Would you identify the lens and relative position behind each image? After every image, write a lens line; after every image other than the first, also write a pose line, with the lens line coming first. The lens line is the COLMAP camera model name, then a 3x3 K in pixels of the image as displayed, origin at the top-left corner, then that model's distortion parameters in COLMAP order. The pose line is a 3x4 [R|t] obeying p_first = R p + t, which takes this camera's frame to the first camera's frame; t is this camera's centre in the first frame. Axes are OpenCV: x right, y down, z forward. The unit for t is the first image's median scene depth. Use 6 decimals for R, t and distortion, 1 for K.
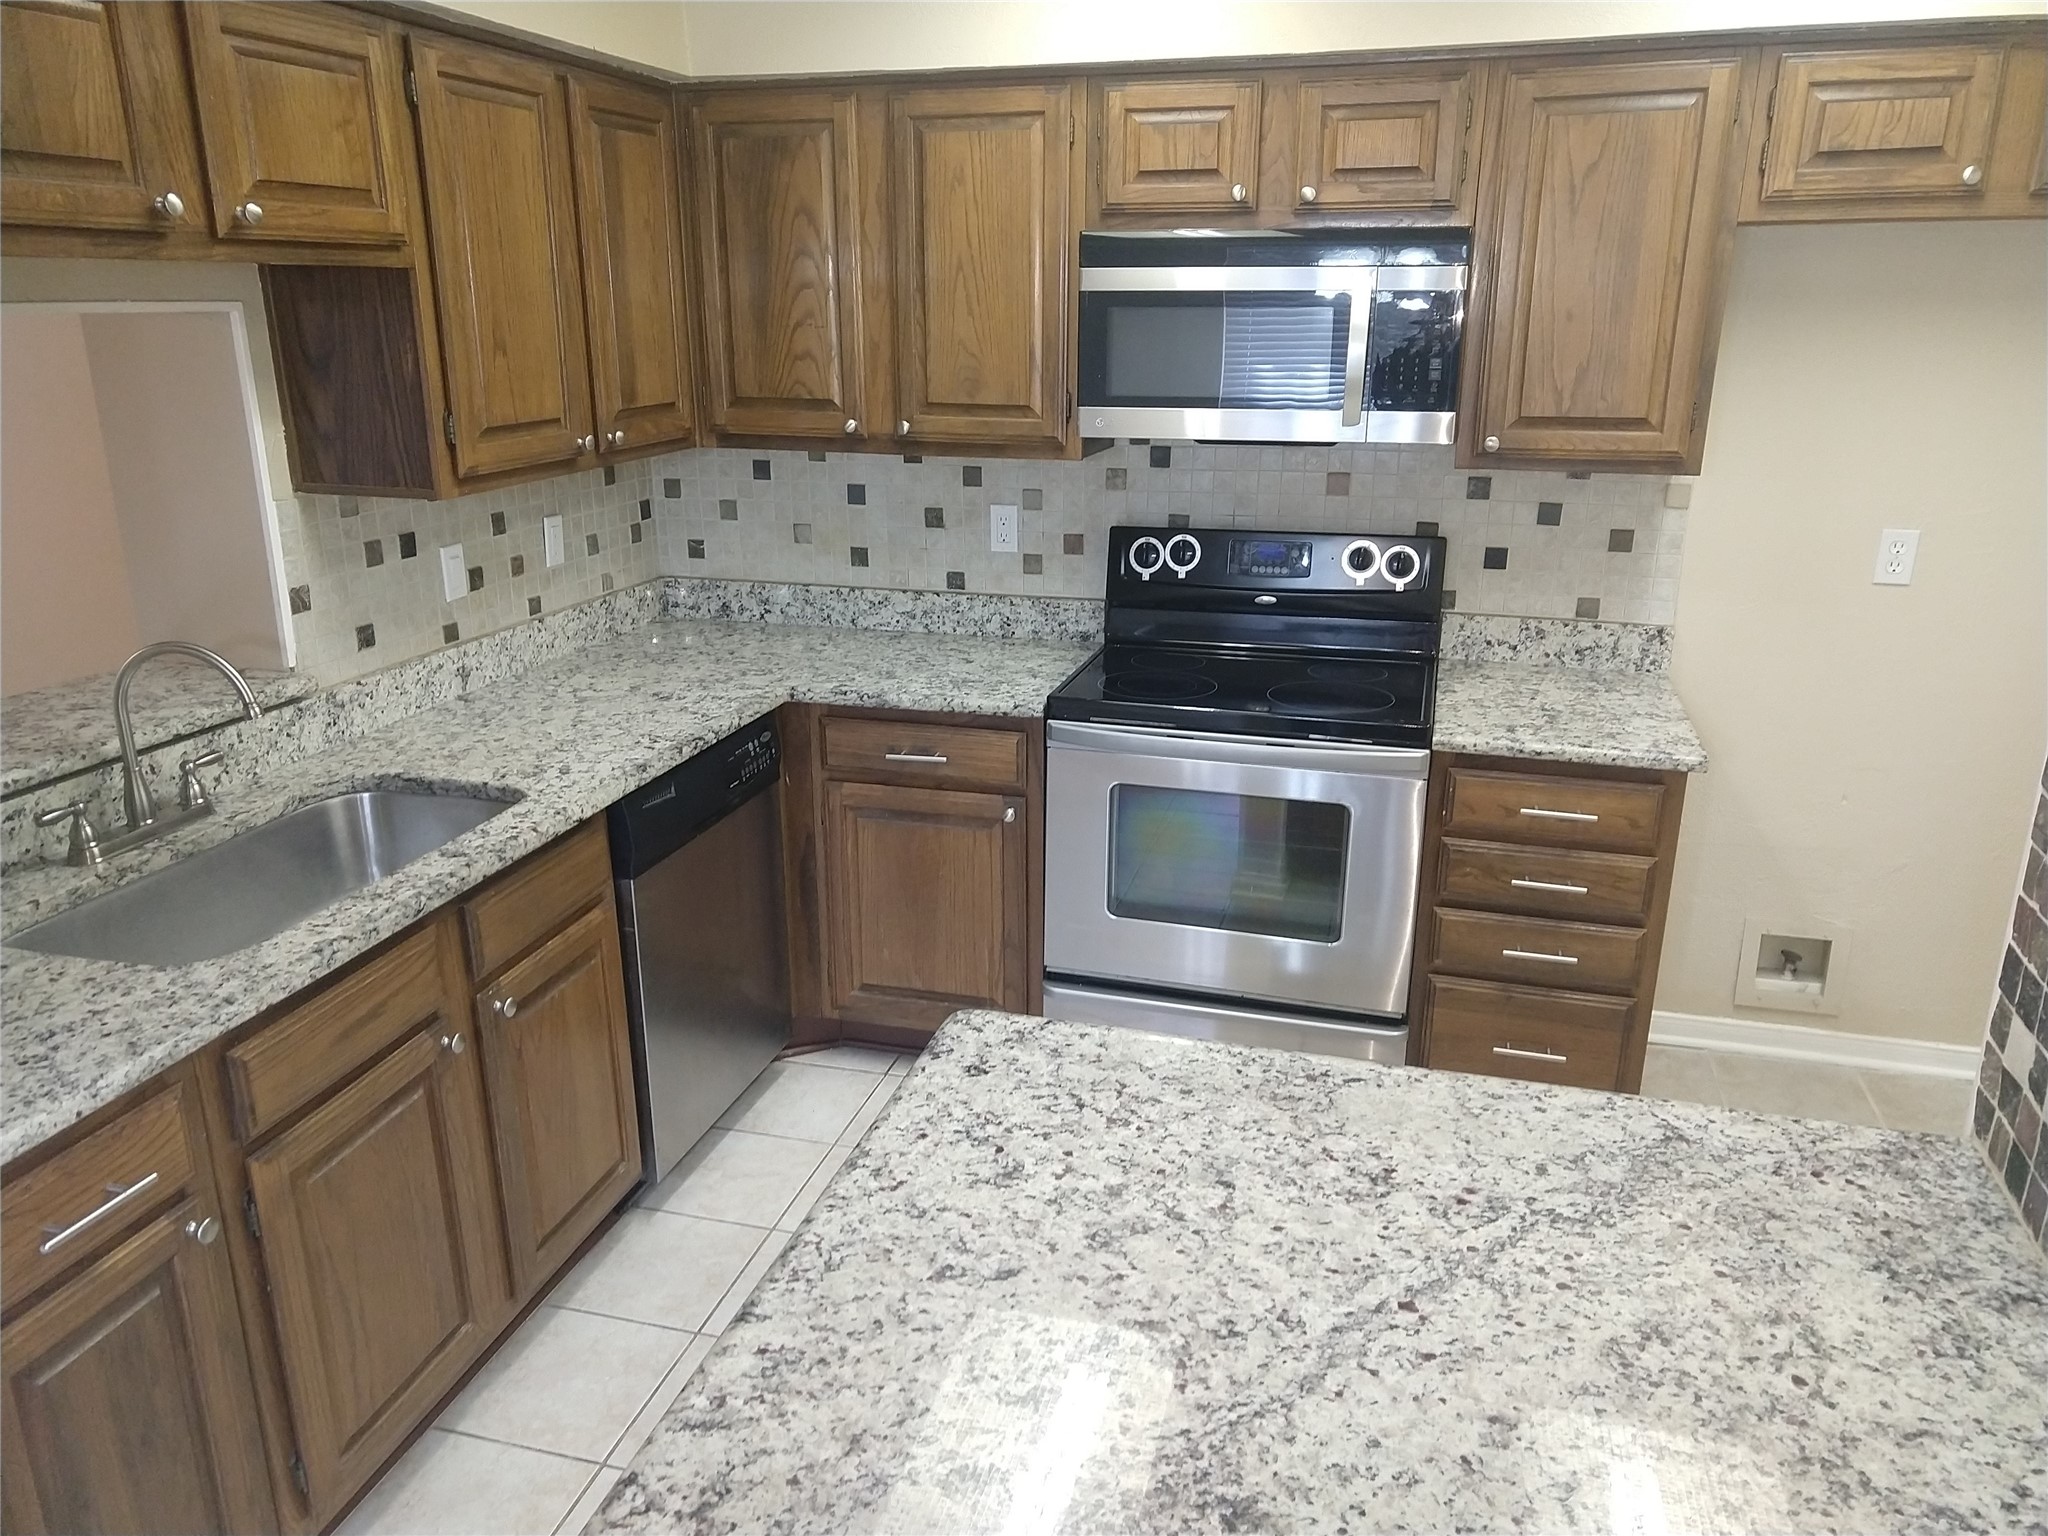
lens RADIAL K [[1480.4, 0, 1039.0], [0, 1480.4, 783.5], [0, 0, 1]] dist [0.056935, -0.029865]
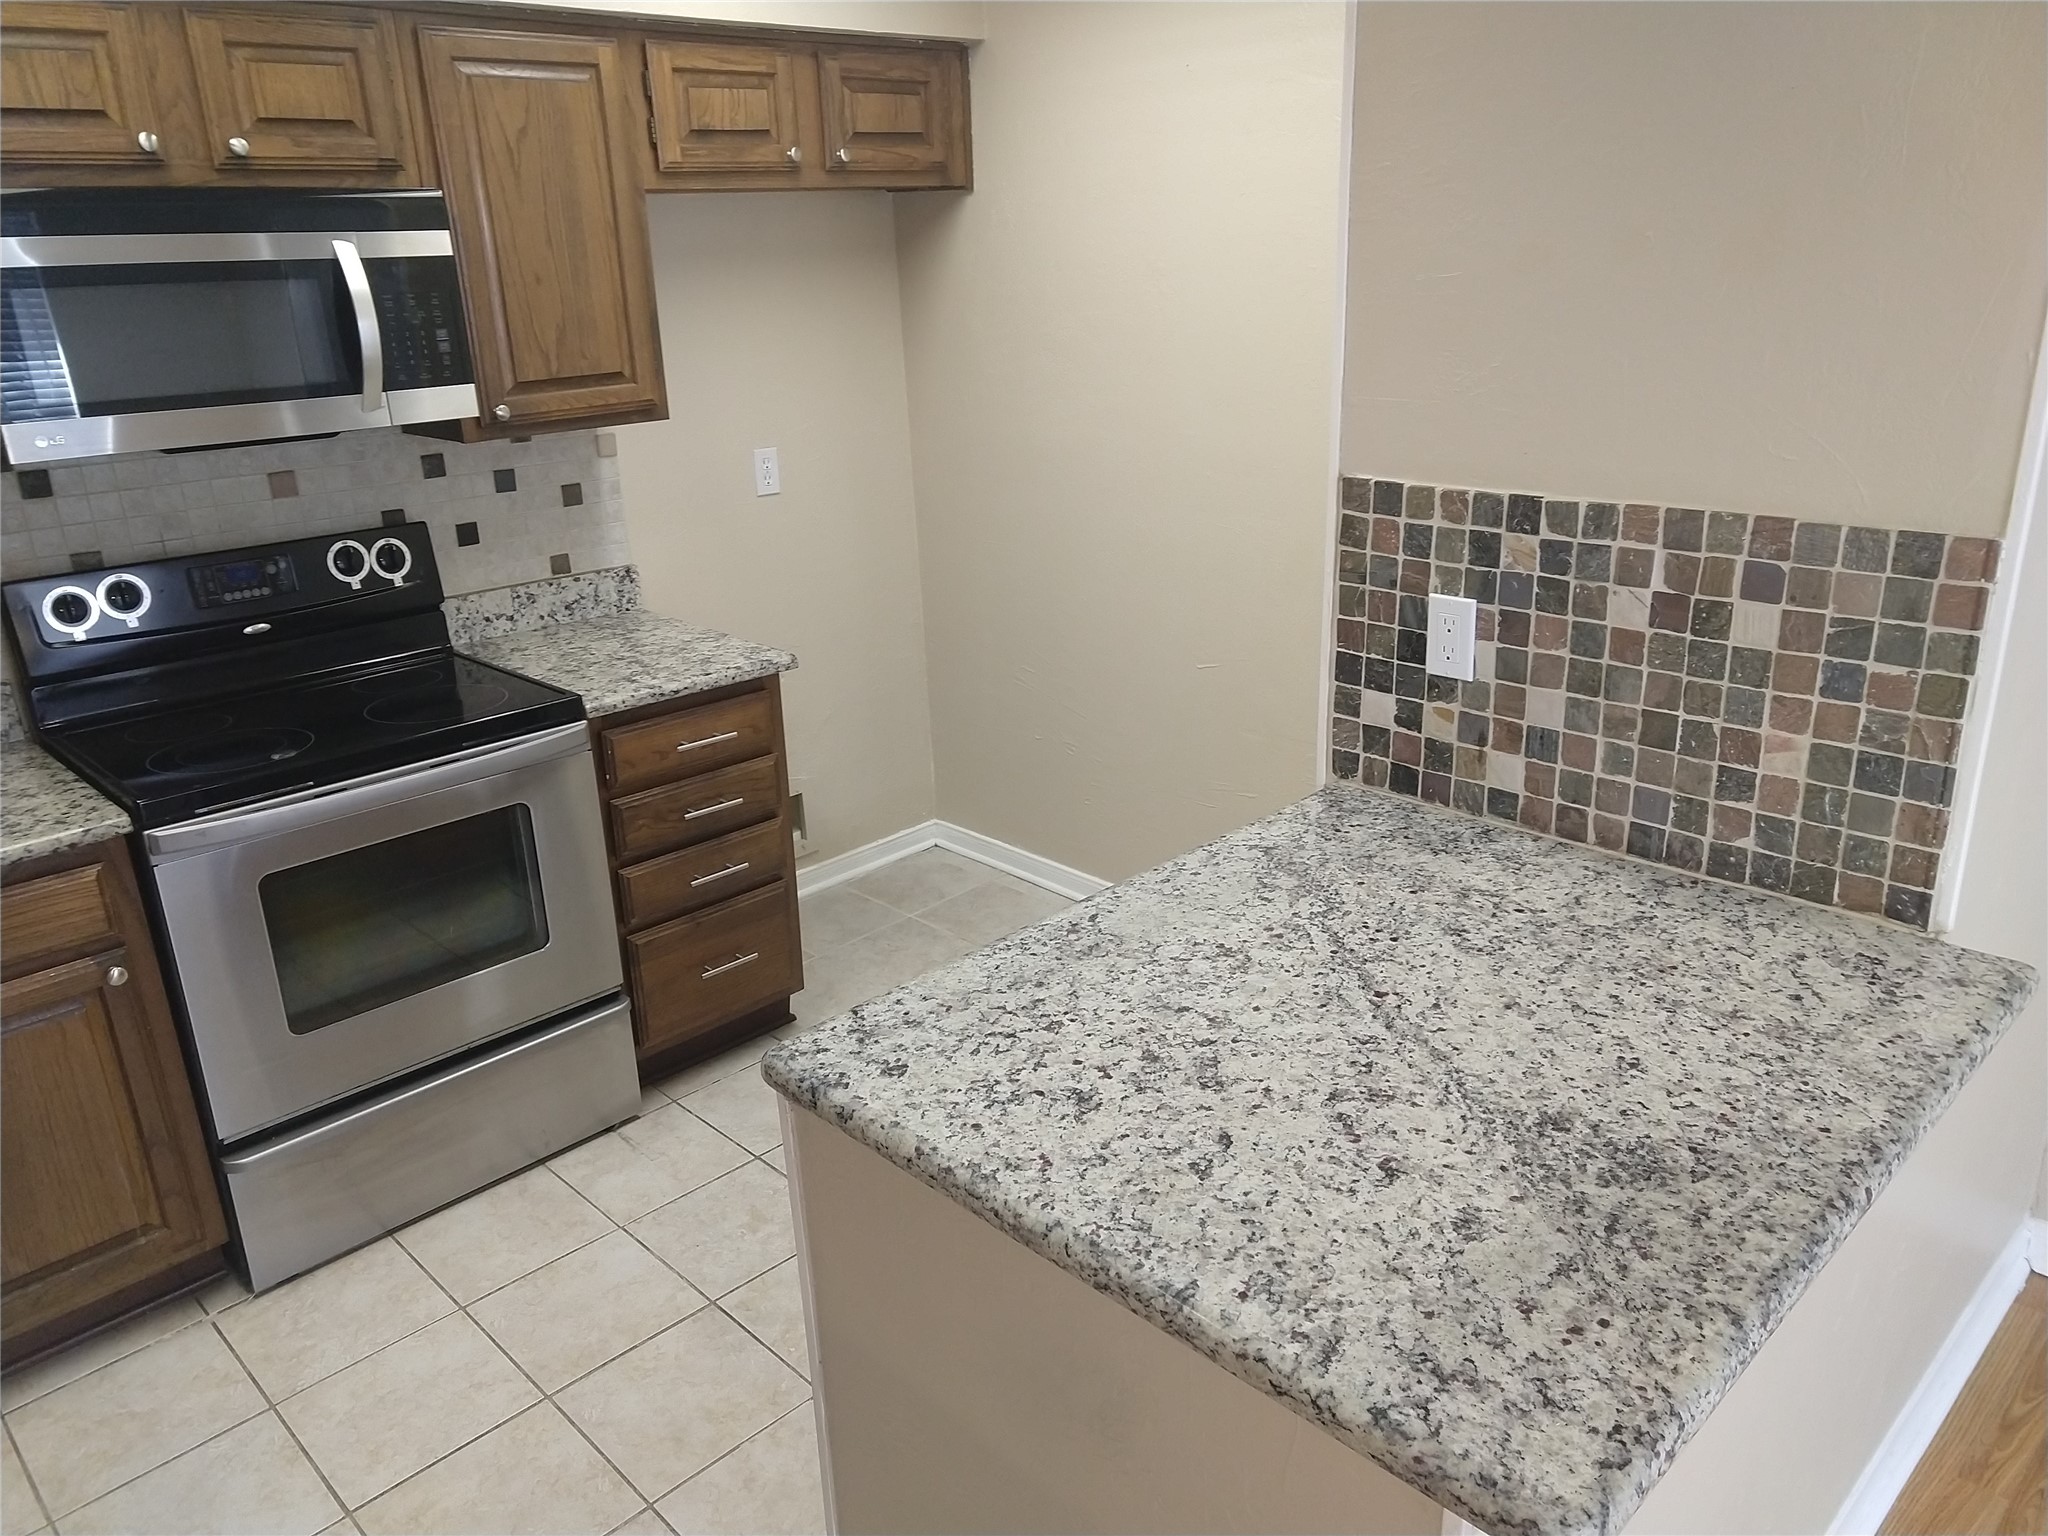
lens RADIAL K [[1480.4, 0, 1020.5], [0, 1480.4, 772.8], [0, 0, 1]] dist [0.056935, -0.029865]
pose [[0.507152, -0.309618, 0.804321, -0.392246], [0.306772, 0.936973, 0.167252, -0.065172], [-0.805411, 0.161921, 0.570170, 0.203559]]
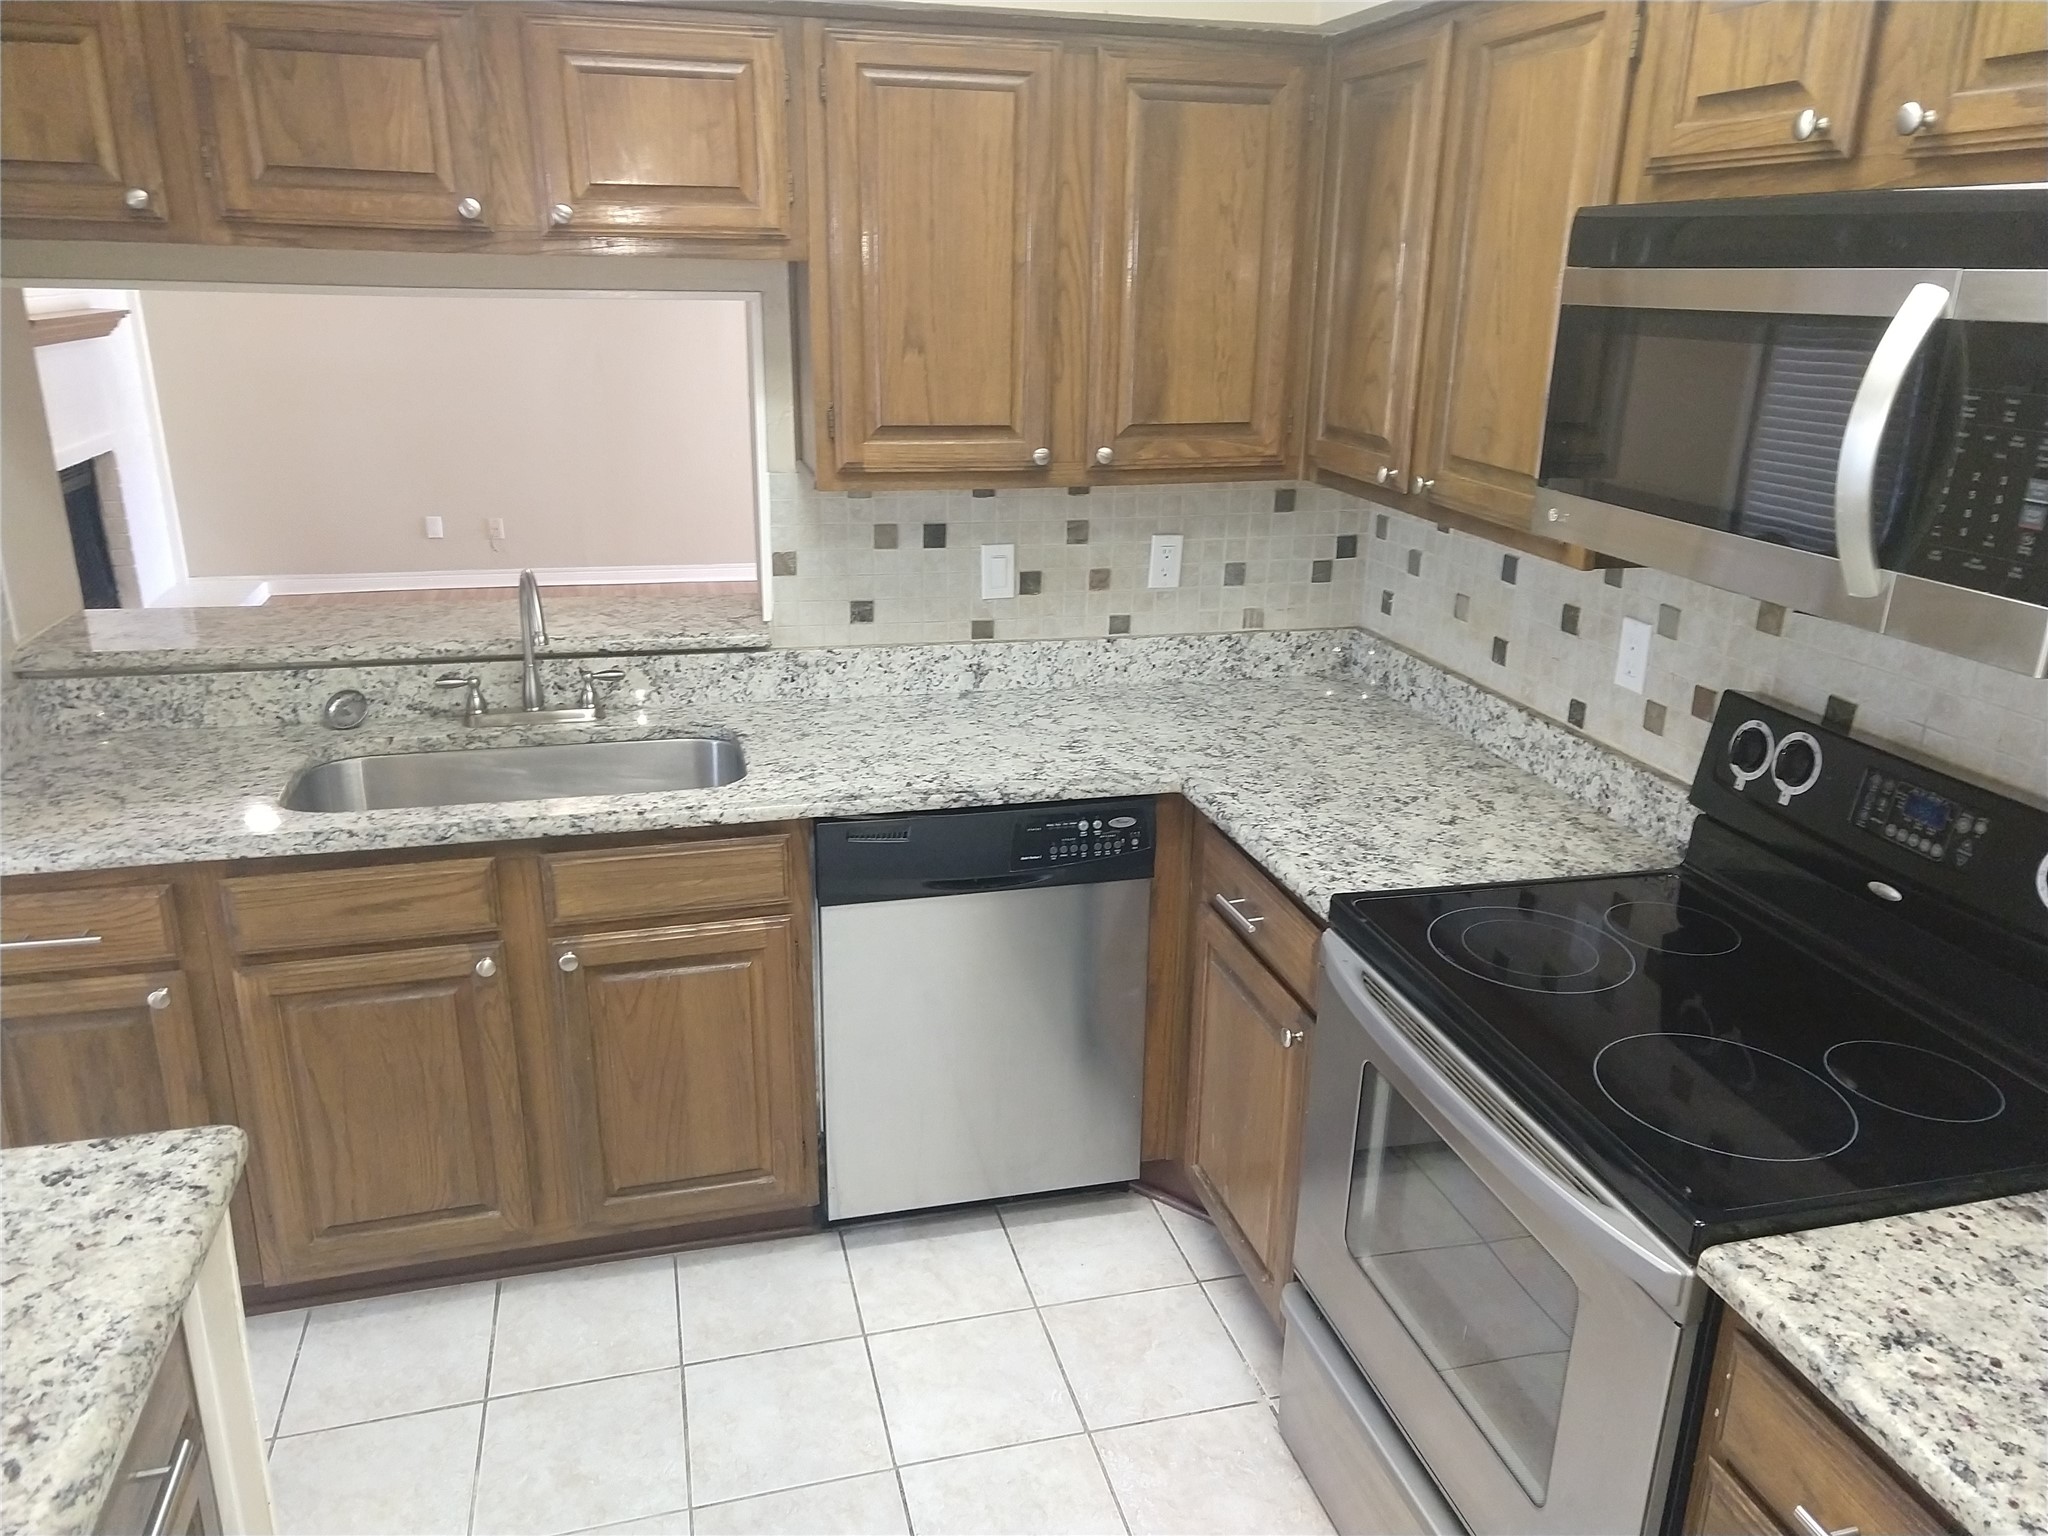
lens RADIAL K [[1480.4, 0, 1031.9], [0, 1480.4, 779.0], [0, 0, 1]] dist [0.056935, -0.029865]
pose [[0.498916, 0.288851, -0.817097, 0.498867], [-0.288807, 0.944345, 0.157490, -0.183463], [0.817112, 0.157409, 0.554571, 0.522924]]
